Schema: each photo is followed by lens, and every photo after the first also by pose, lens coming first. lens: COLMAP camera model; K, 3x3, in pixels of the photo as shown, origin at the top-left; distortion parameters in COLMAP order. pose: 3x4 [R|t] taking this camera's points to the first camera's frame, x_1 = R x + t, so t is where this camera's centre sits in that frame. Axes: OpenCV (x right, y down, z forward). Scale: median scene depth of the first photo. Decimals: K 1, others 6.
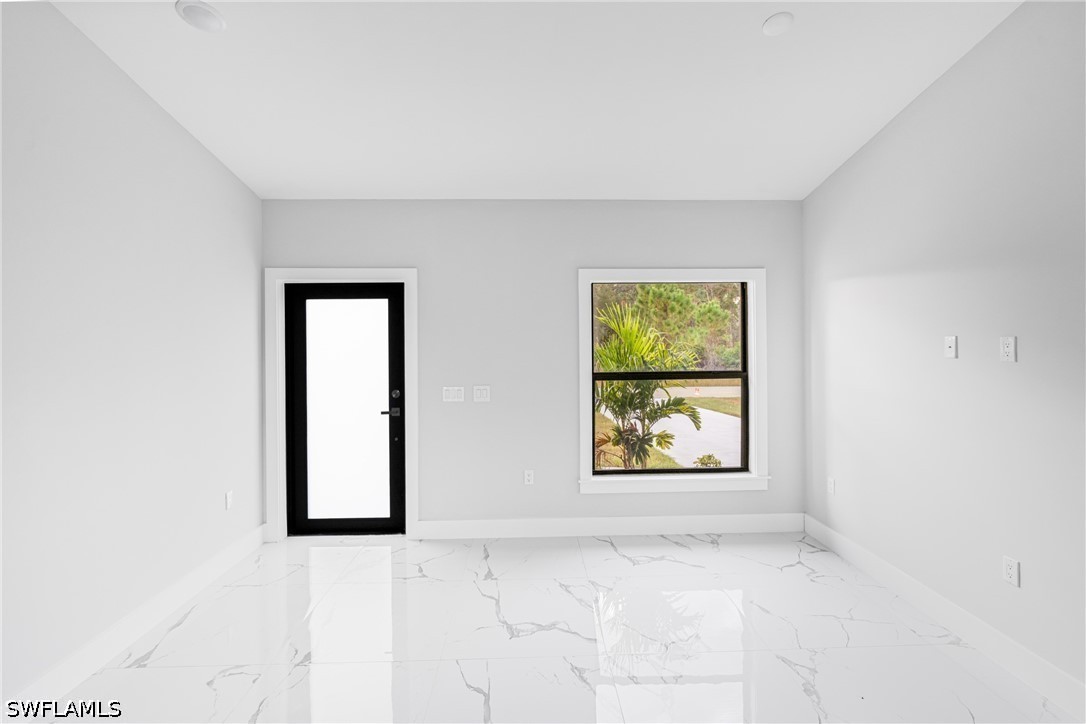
lens RADIAL K [[491.5, 0, 540.5], [0, 491.5, 348.8], [0, 0, 1]] dist [-0.015476, 0.002249]
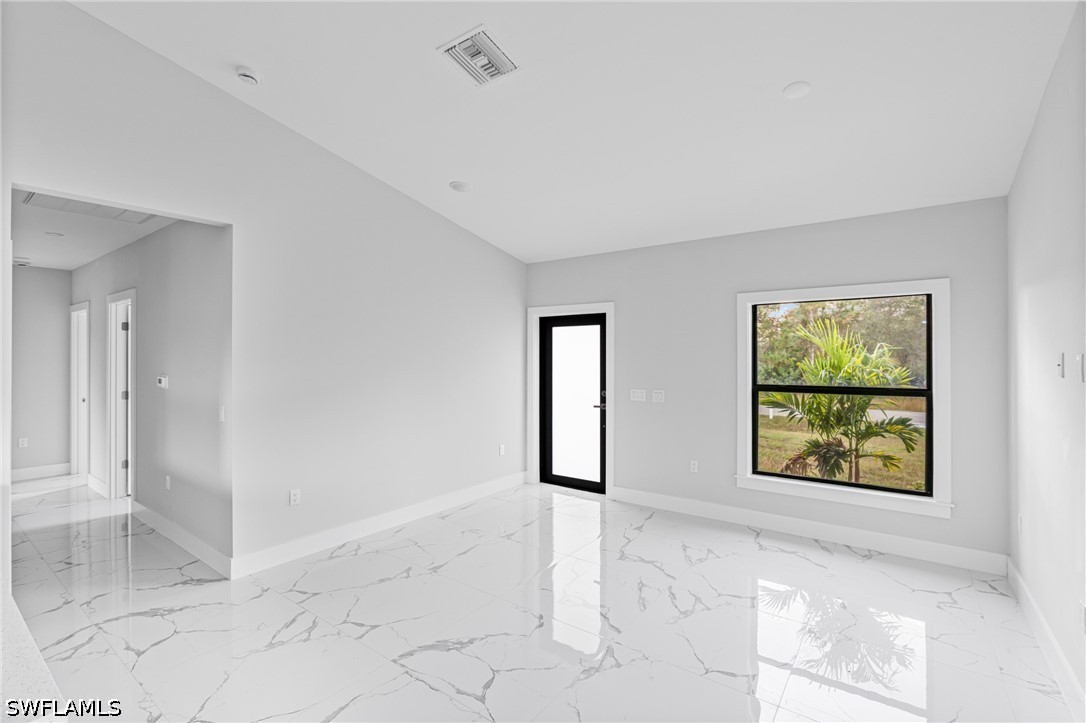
lens RADIAL K [[491.5, 0, 562.1], [0, 491.5, 365.1], [0, 0, 1]] dist [-0.015476, 0.002249]
pose [[0.795214, 0.016961, -0.606092, 0.451993], [-0.013307, 0.999856, 0.010521, -0.000515], [0.606183, -0.000301, 0.795325, -0.175862]]
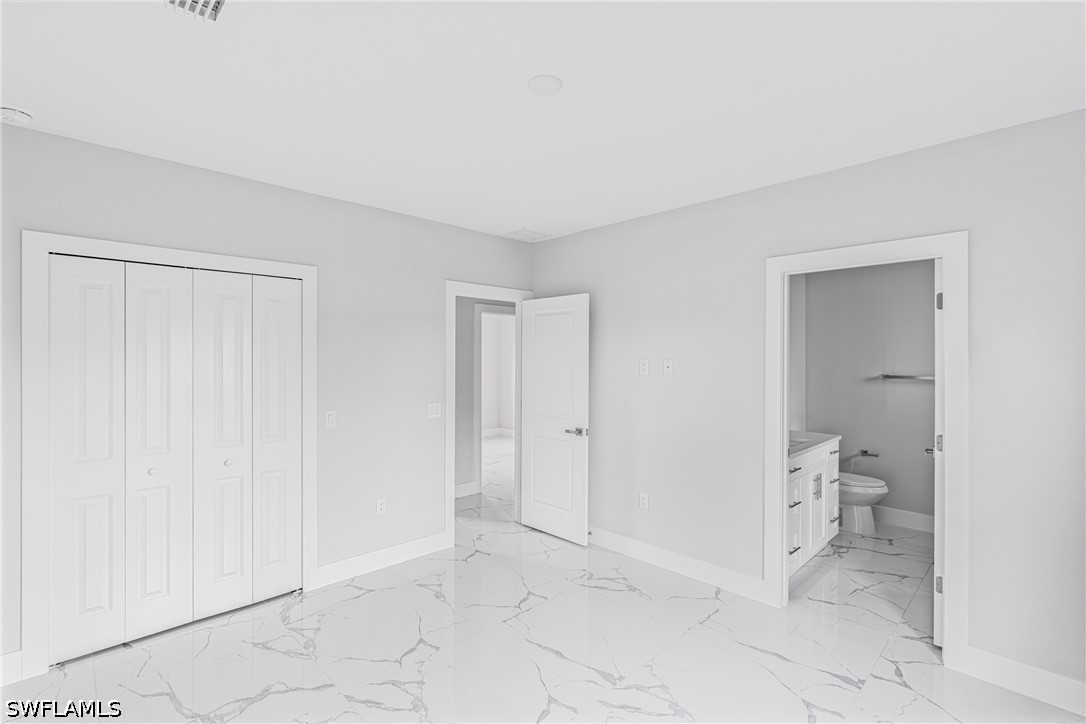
lens RADIAL K [[491.5, 0, 539.5], [0, 491.5, 361.9], [0, 0, 1]] dist [-0.015476, 0.002249]
pose [[0.732496, 0.017063, 0.680558, -0.419944], [-0.015633, 0.999844, -0.008242, -0.004515], [-0.680592, -0.004602, 0.732648, 0.143229]]
